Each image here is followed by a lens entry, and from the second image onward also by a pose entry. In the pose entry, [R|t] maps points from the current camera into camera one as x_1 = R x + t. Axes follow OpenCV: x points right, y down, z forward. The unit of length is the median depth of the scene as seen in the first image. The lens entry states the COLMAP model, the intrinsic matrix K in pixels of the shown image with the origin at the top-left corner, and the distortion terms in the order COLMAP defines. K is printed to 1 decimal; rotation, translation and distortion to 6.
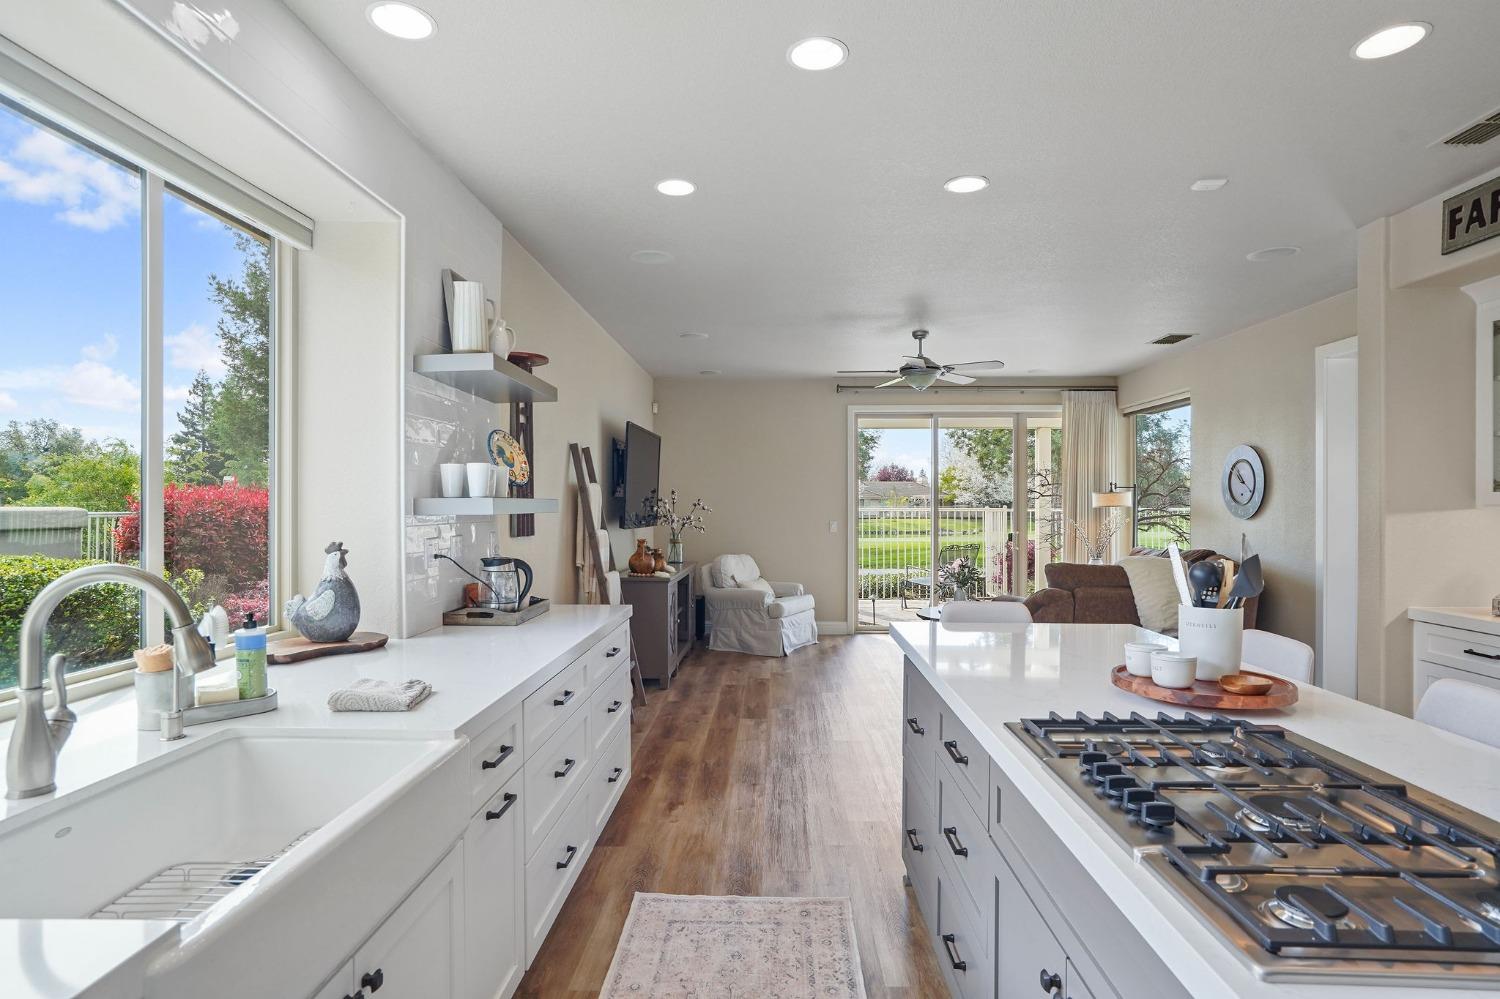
lens RADIAL K [[823.3, 0, 748.7], [0, 823.3, 504.7], [0, 0, 1]] dist [-0.033433, 0.011694]
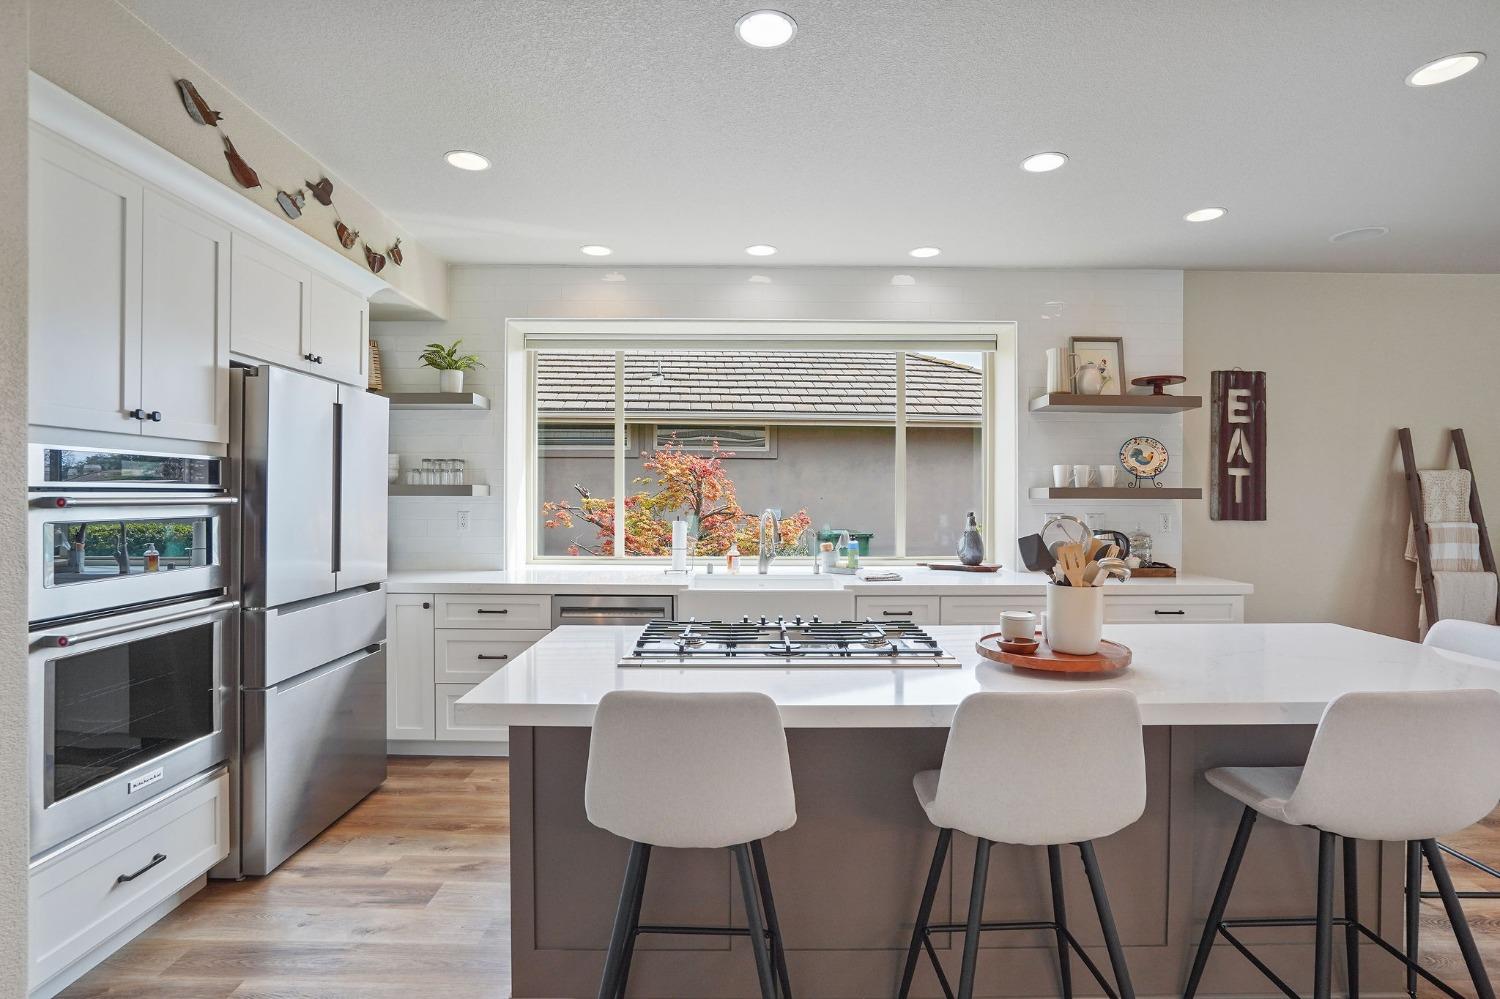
lens RADIAL K [[771.4, 0, 752.2], [0, 771.4, 495.6], [0, 0, 1]] dist [-0.006812, 0.000184]
pose [[0.046766, 0.000334, -0.998906, 0.525002], [-0.004406, 0.999990, 0.000128, 0.004237], [0.998896, 0.004395, 0.046767, 0.175166]]
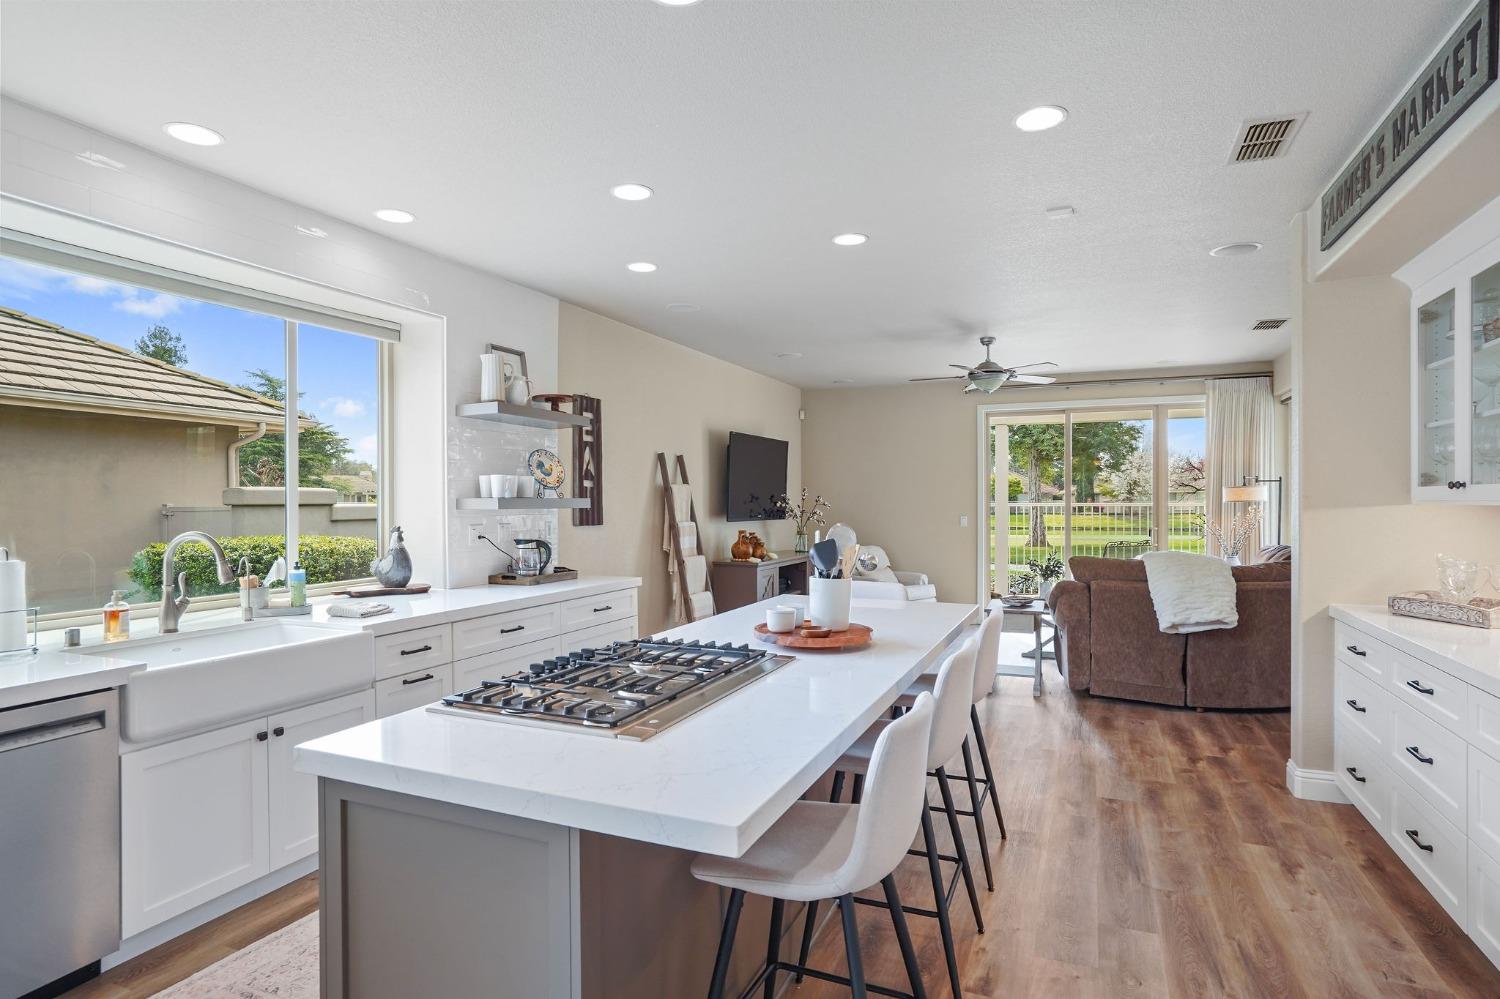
lens RADIAL K [[823.3, 0, 742.9], [0, 823.3, 499.7], [0, 0, 1]] dist [-0.033433, 0.011694]
pose [[0.926473, -0.003679, -0.376342, 0.315323], [0.003585, 0.999993, -0.000949, -0.000998], [0.376343, -0.000470, 0.926480, -0.105392]]
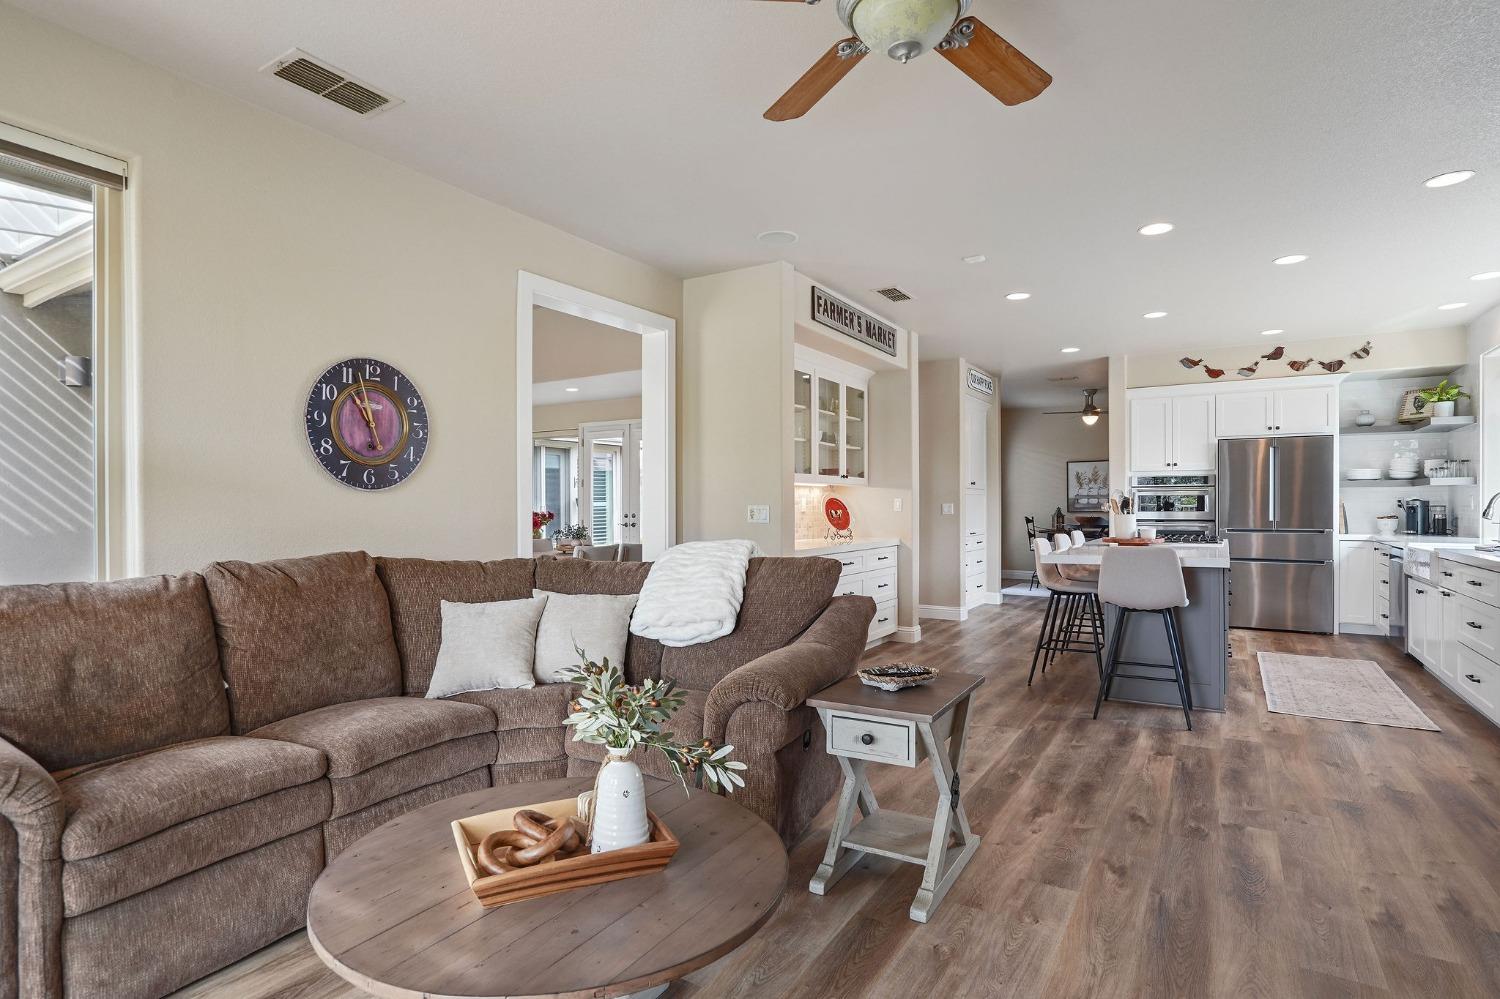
lens RADIAL K [[782.6, 0, 774.2], [0, 782.6, 506.0], [0, 0, 1]] dist [-0.019009, 0.005148]
pose [[-0.869566, 0.004013, 0.493800, 0.090960], [0.005206, 0.999986, 0.001040, 0.028290], [-0.493789, 0.003475, -0.869575, 1.294276]]
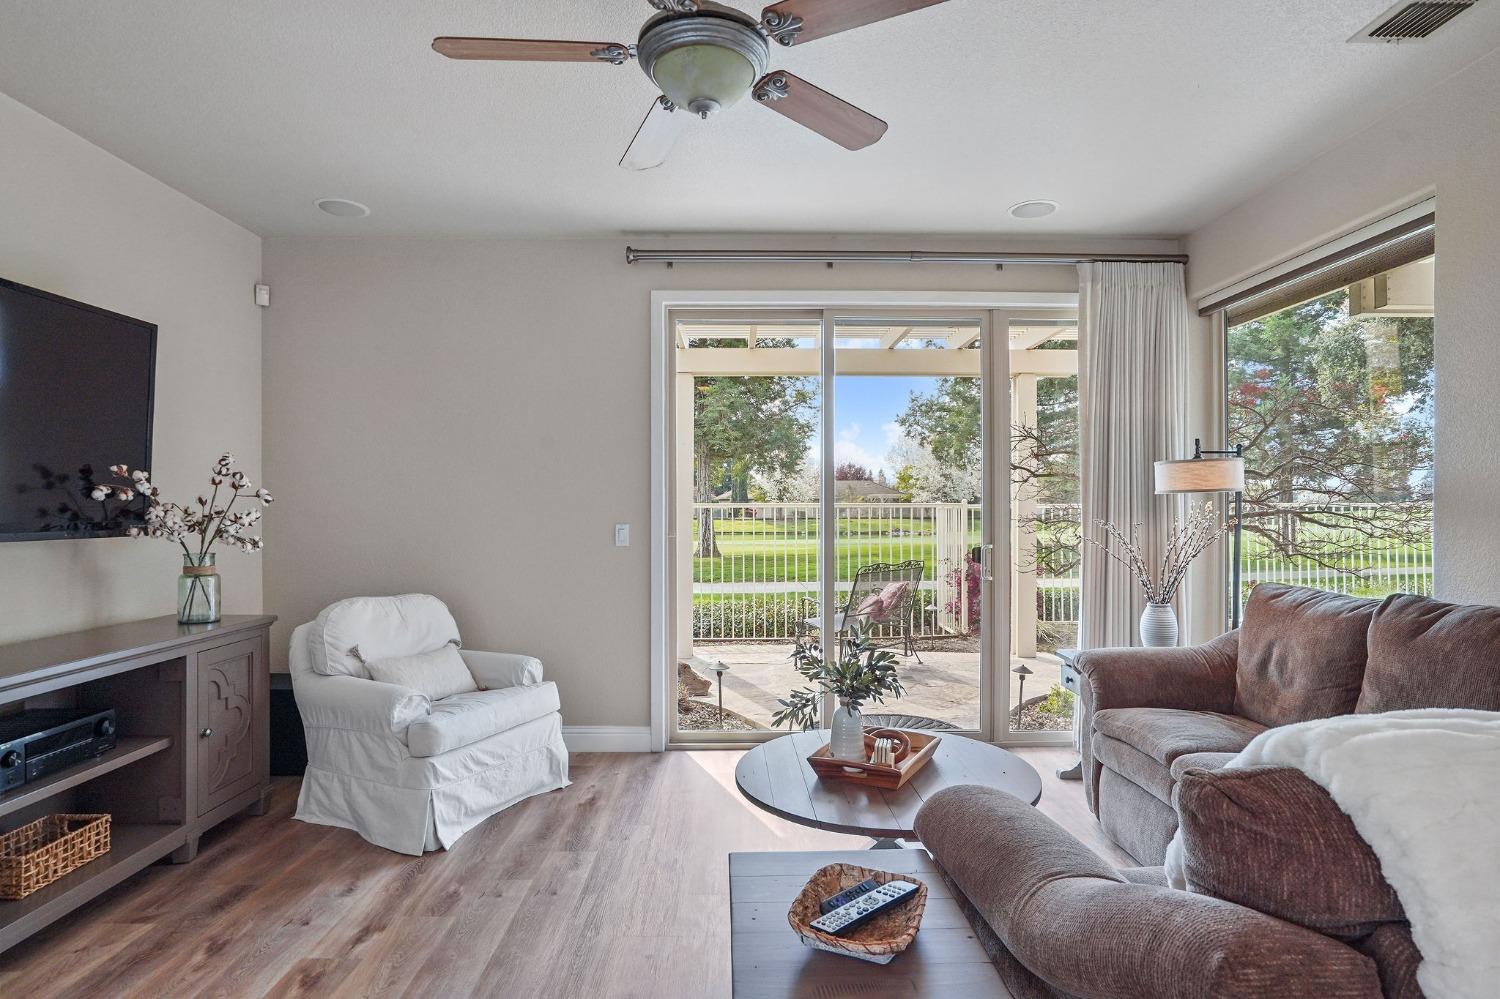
lens RADIAL K [[782.6, 0, 749.6], [0, 782.6, 498.1], [0, 0, 1]] dist [-0.019009, 0.005148]
pose [[0.999351, 0.000002, 0.036032, 0.216427], [0.000348, 0.999953, -0.009699, 0.012096], [-0.036031, 0.009705, 0.999304, 0.700321]]
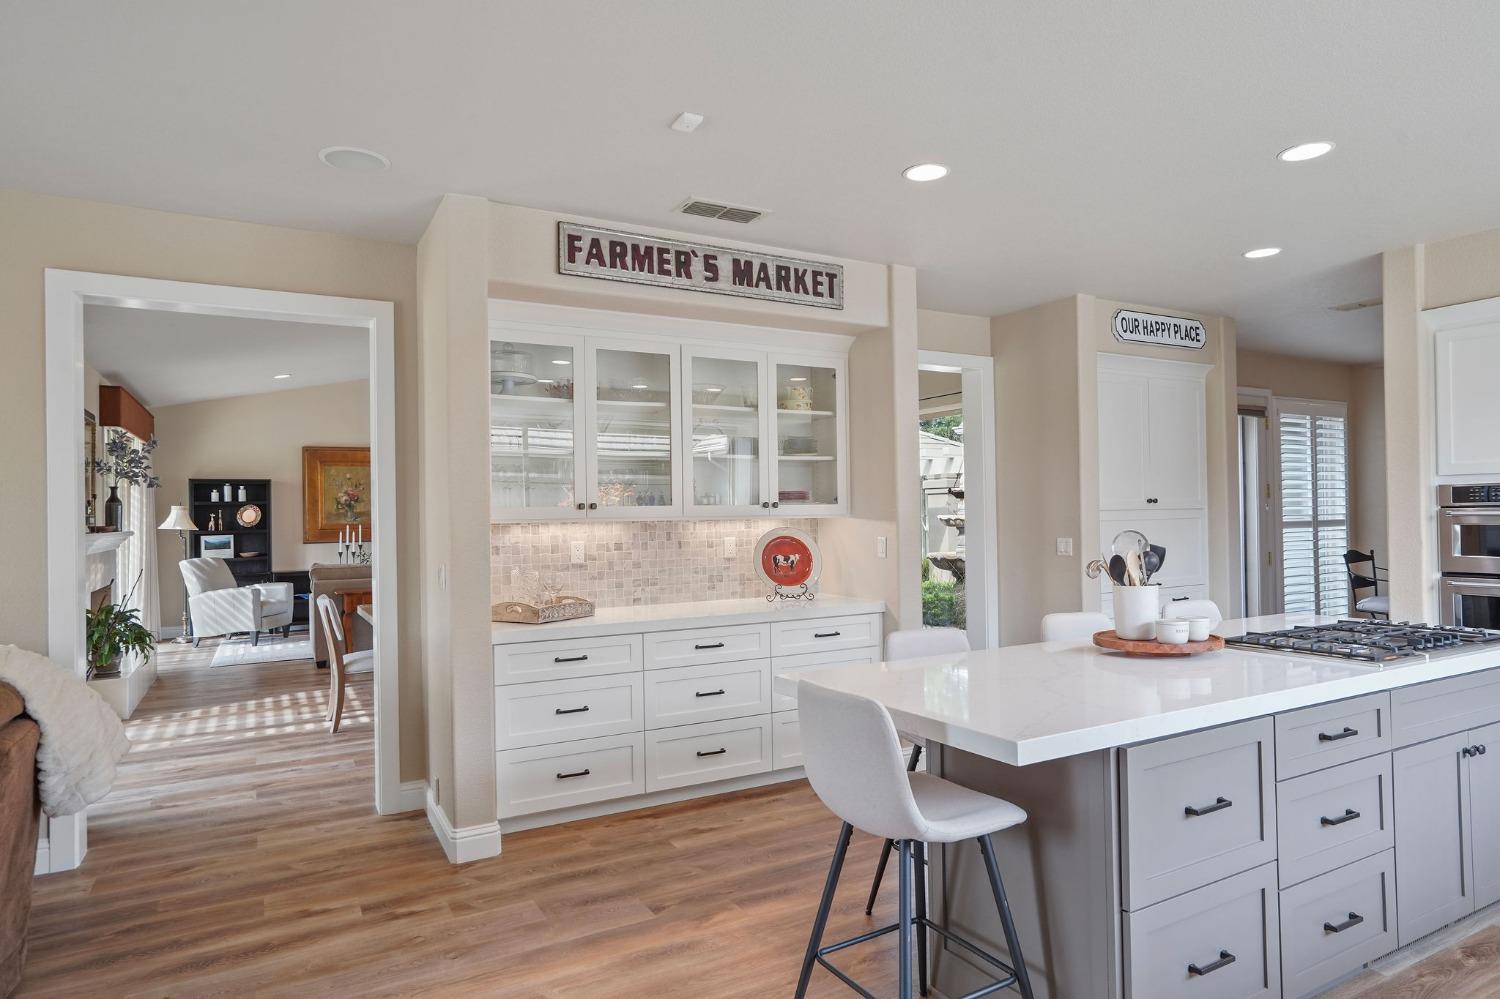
lens RADIAL K [[869.5, 0, 738.1], [0, 869.5, 505.3], [0, 0, 1]] dist [-0.003200, -0.001059]
pose [[-0.503198, 0.020114, 0.863937, -0.107783], [0.016745, 0.999768, -0.013524, 0.001092], [-0.864009, 0.007661, -0.503418, 0.752276]]
